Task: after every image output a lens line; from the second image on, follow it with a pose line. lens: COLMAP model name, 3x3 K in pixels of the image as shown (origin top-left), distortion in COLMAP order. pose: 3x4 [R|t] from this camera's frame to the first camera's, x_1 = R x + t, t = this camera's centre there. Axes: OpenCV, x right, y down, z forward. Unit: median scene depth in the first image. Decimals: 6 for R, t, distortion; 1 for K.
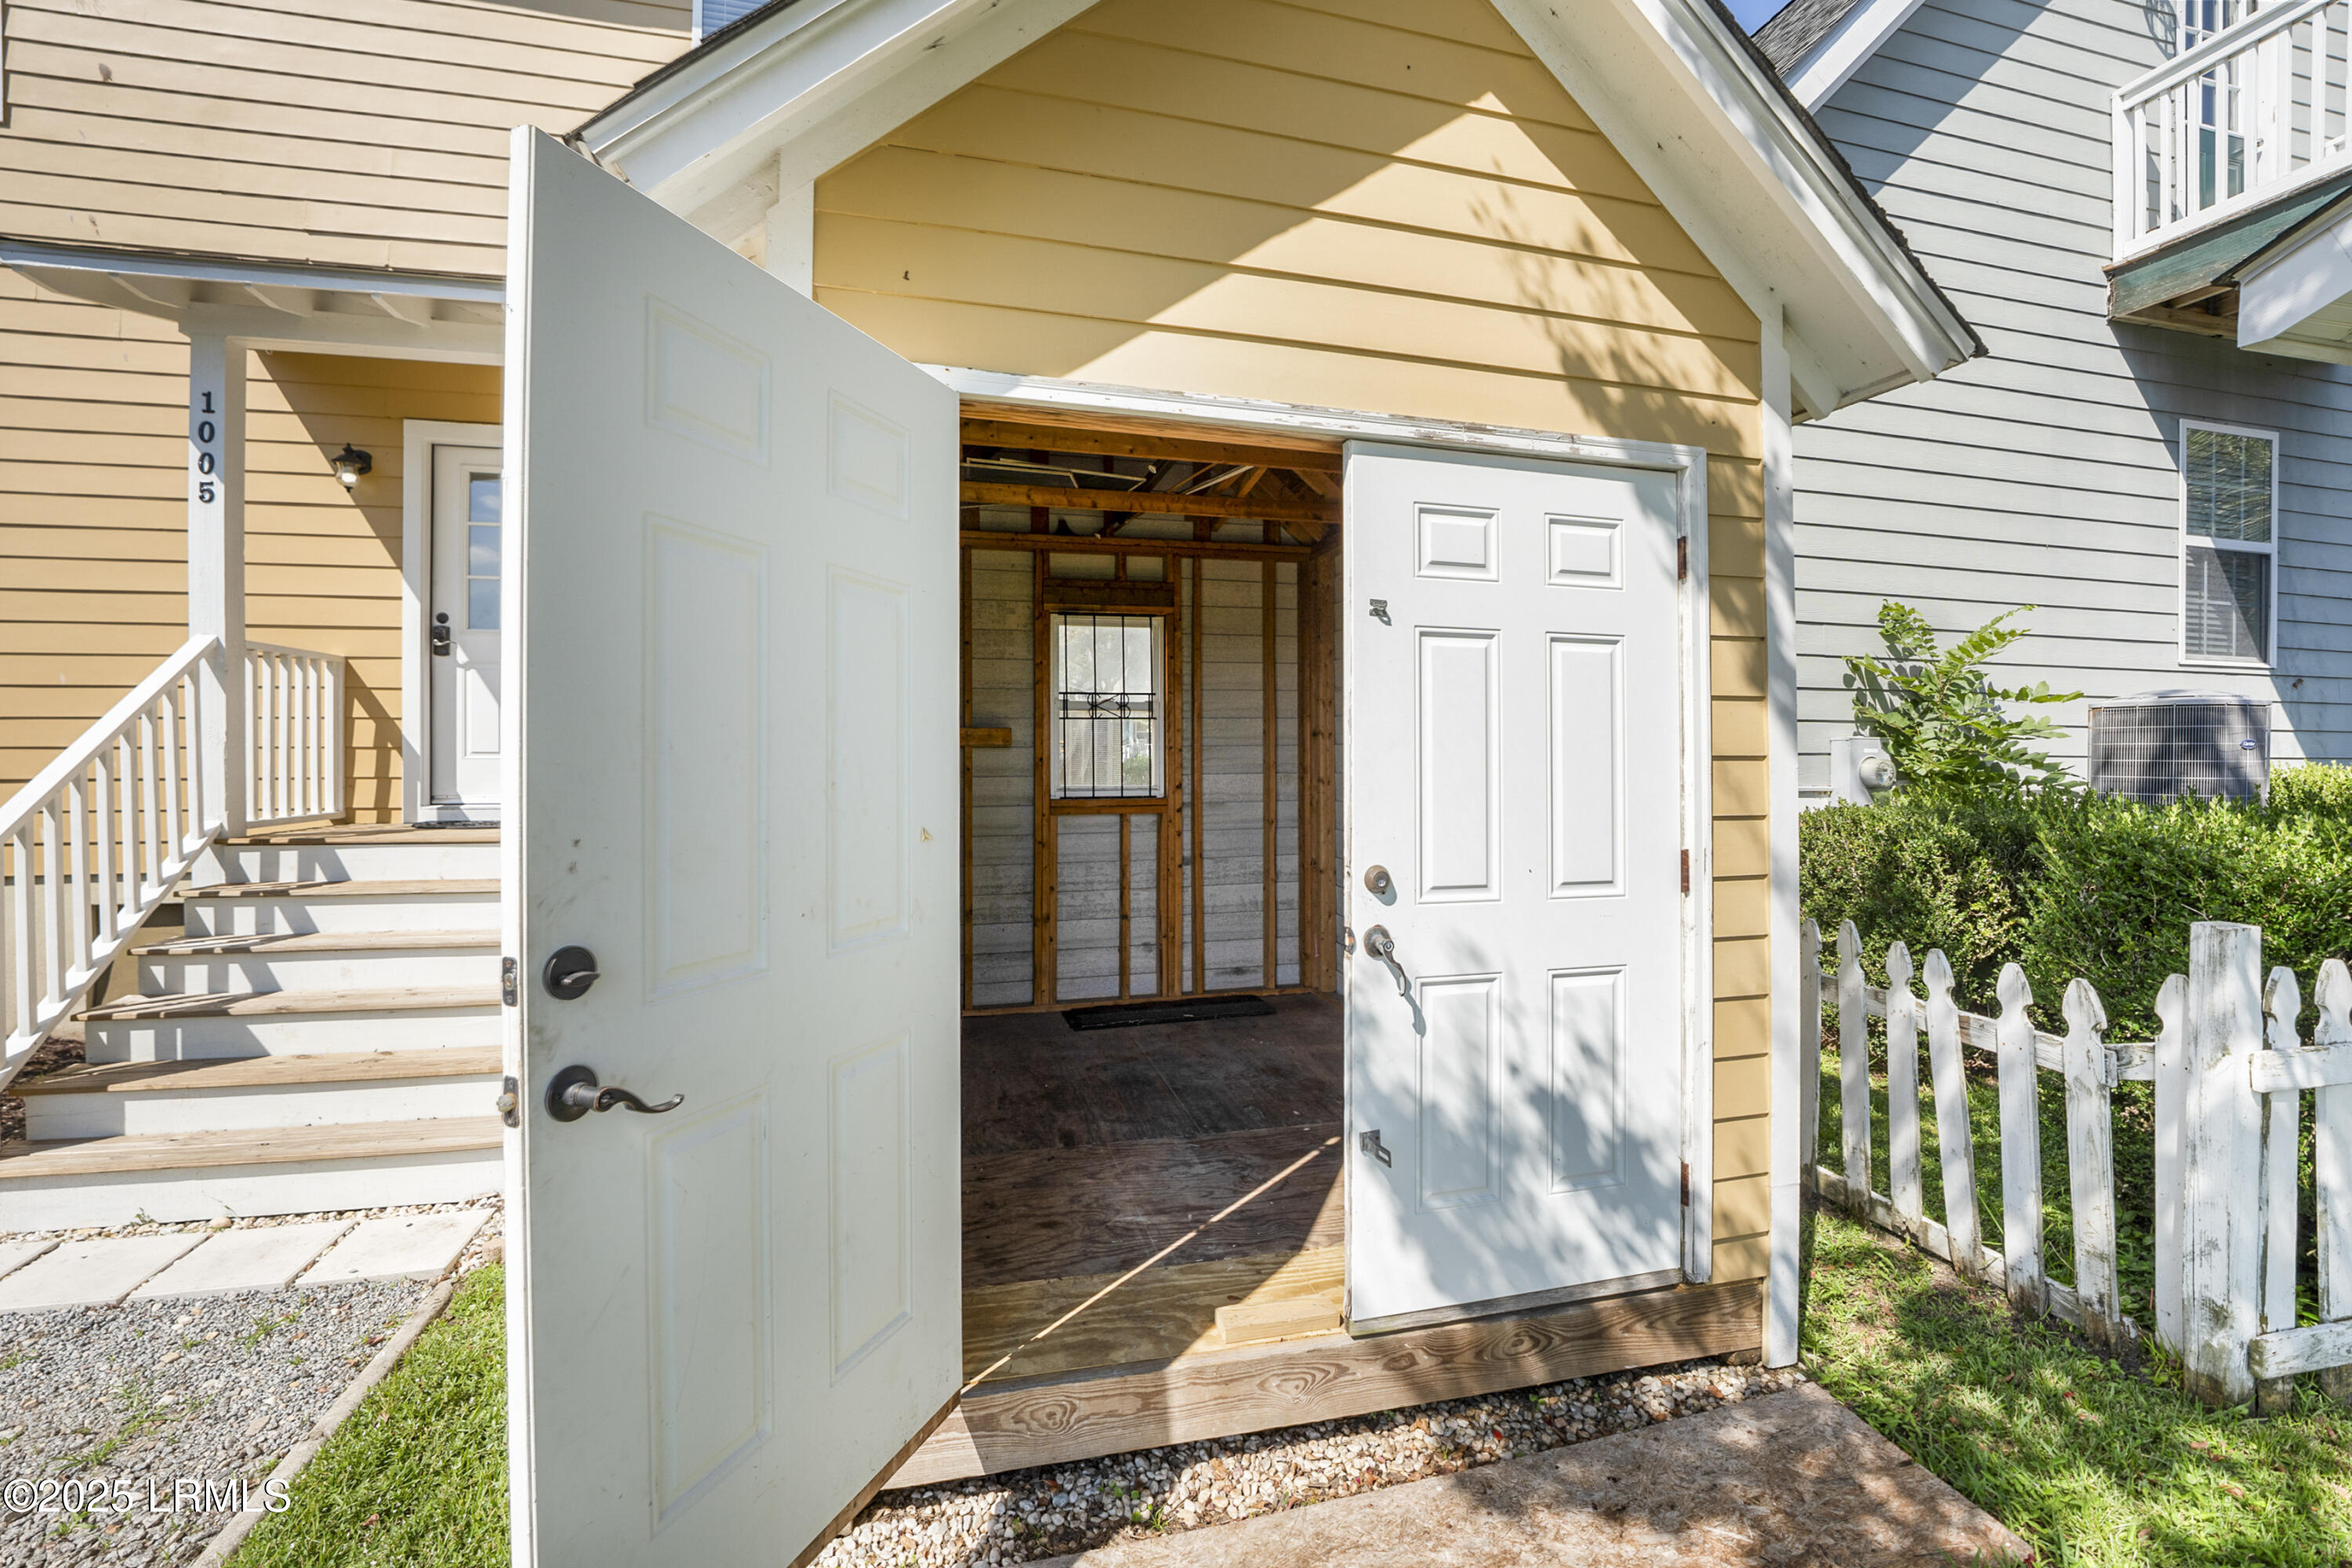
lens RADIAL K [[980.3, 0, 1156.9], [0, 980.3, 768.9], [0, 0, 1]] dist [-0.030250, 0.004596]
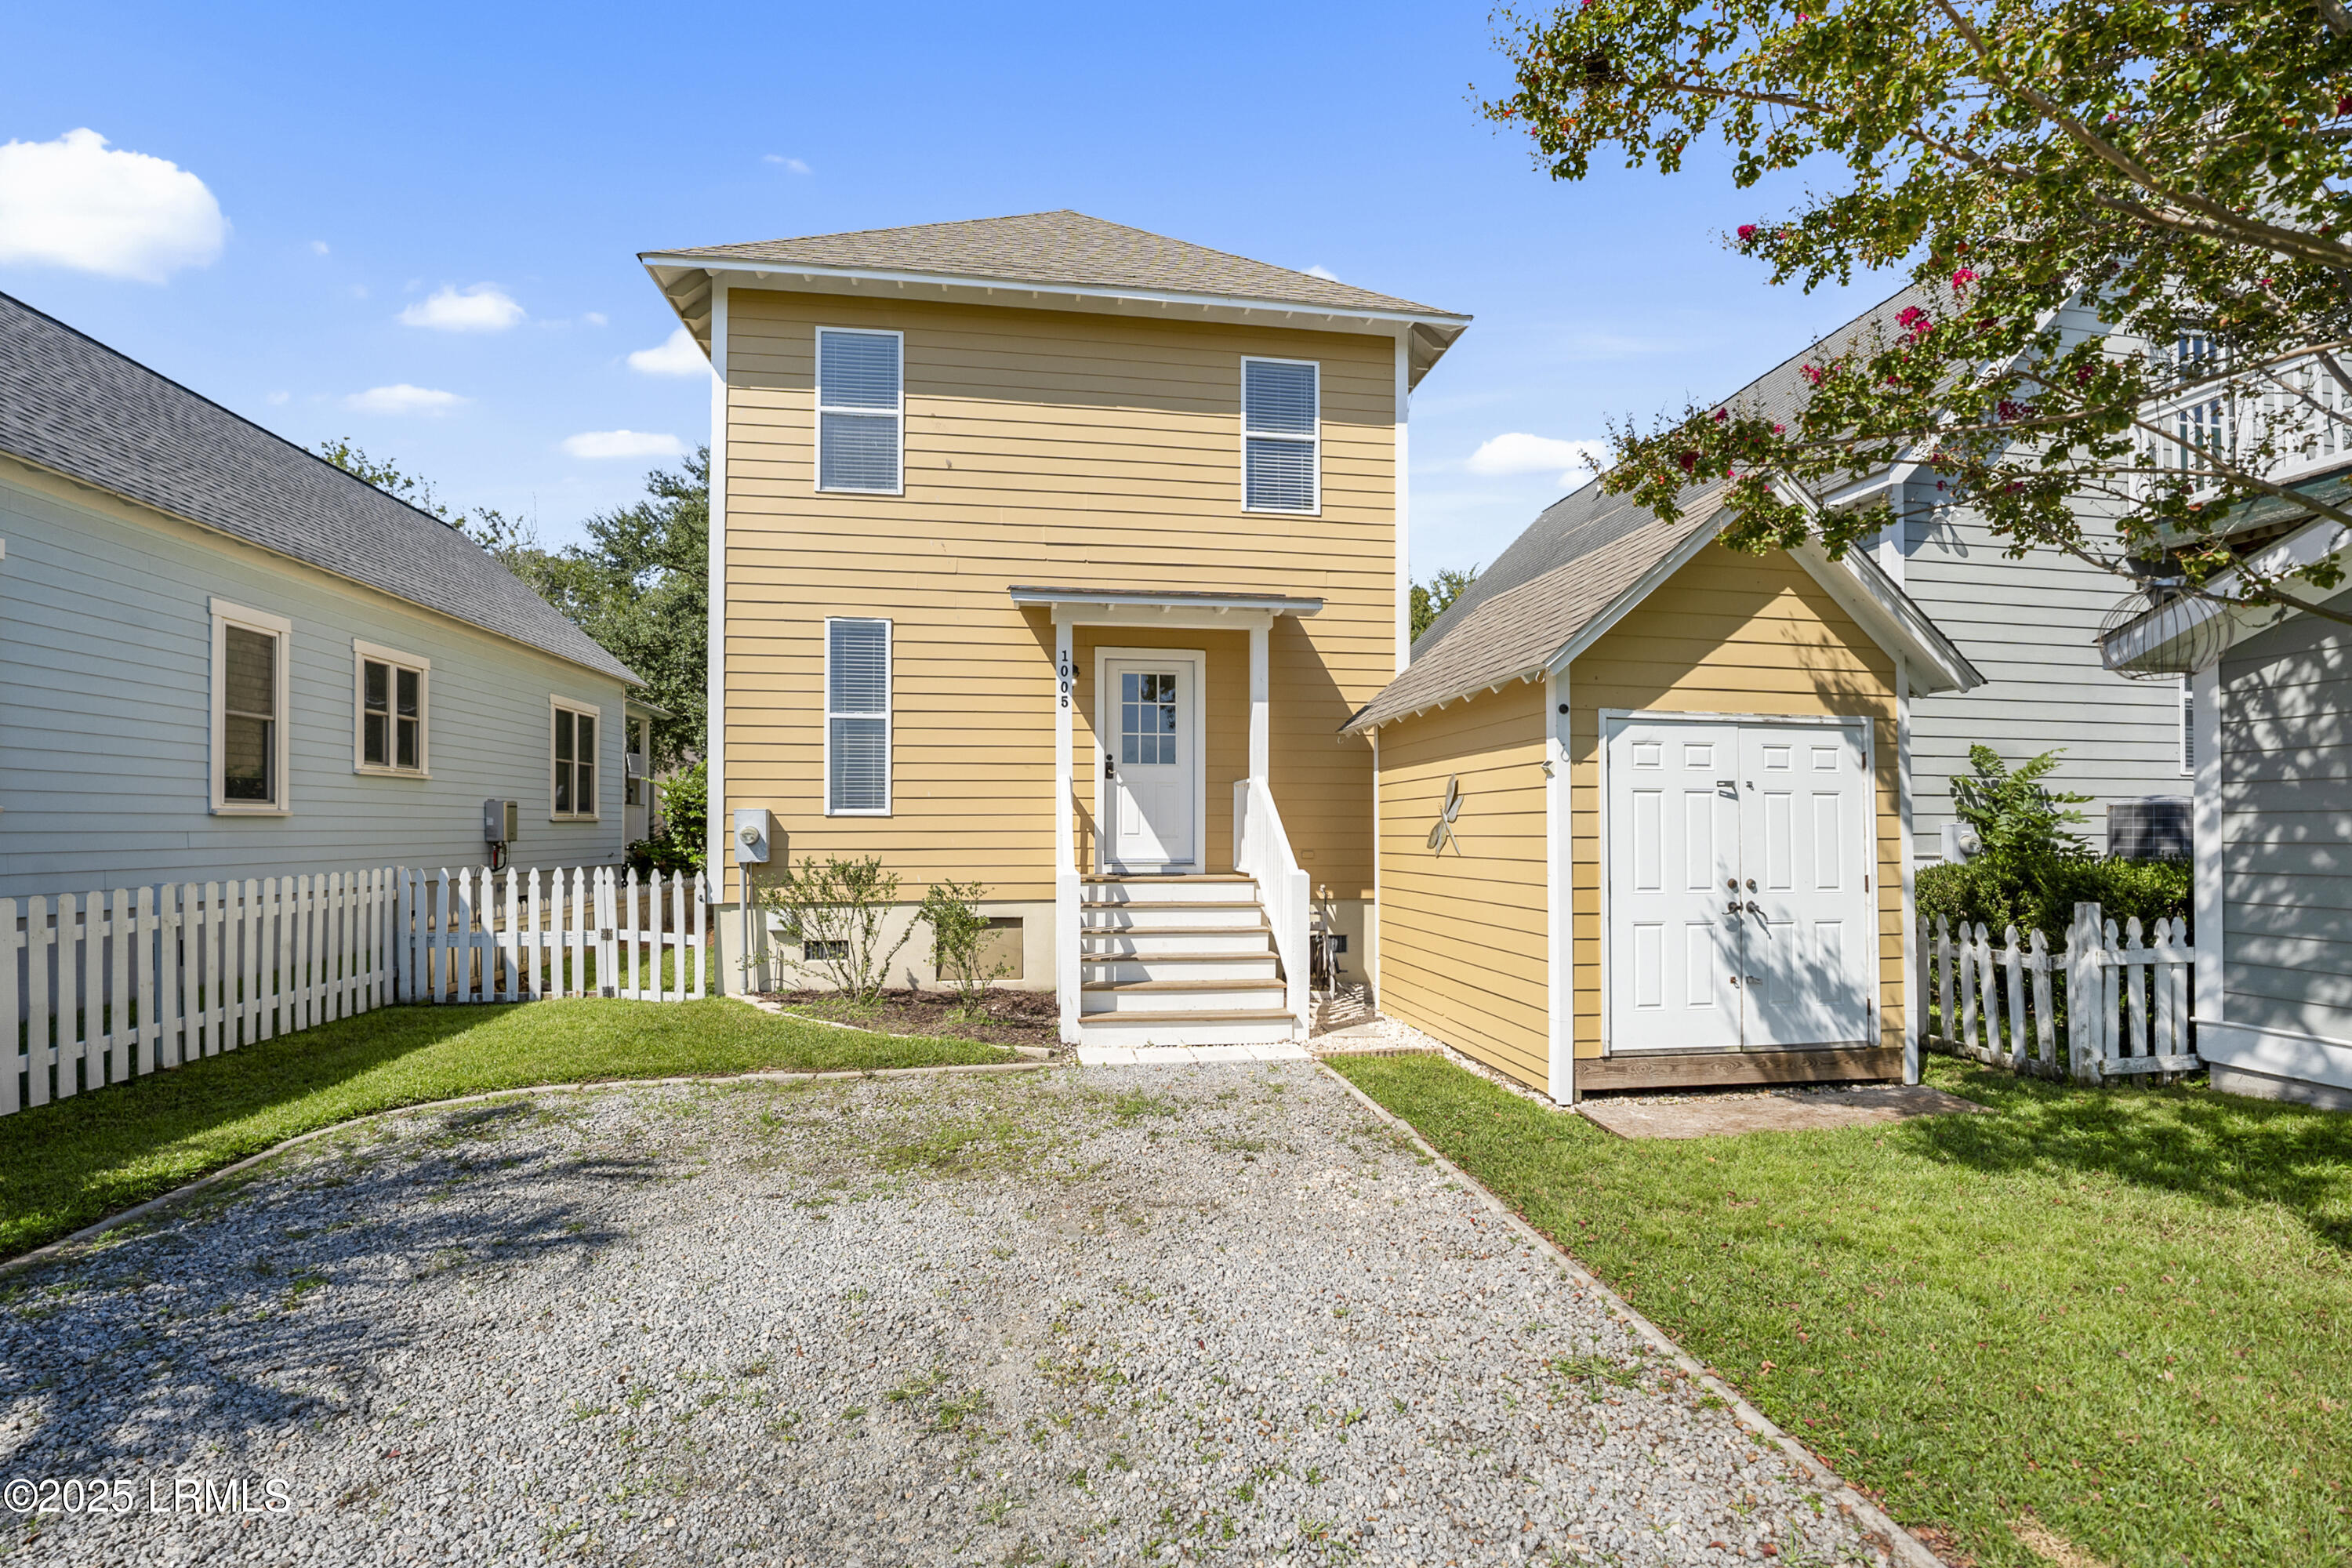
lens RADIAL K [[980.3, 0, 1160.2], [0, 980.3, 824.2], [0, 0, 1]] dist [-0.030250, 0.004596]
pose [[0.995560, -0.001534, -0.094120, -1.035367], [-0.000161, 0.999838, -0.017997, -0.003692], [0.094133, 0.017932, 0.995398, -1.655924]]
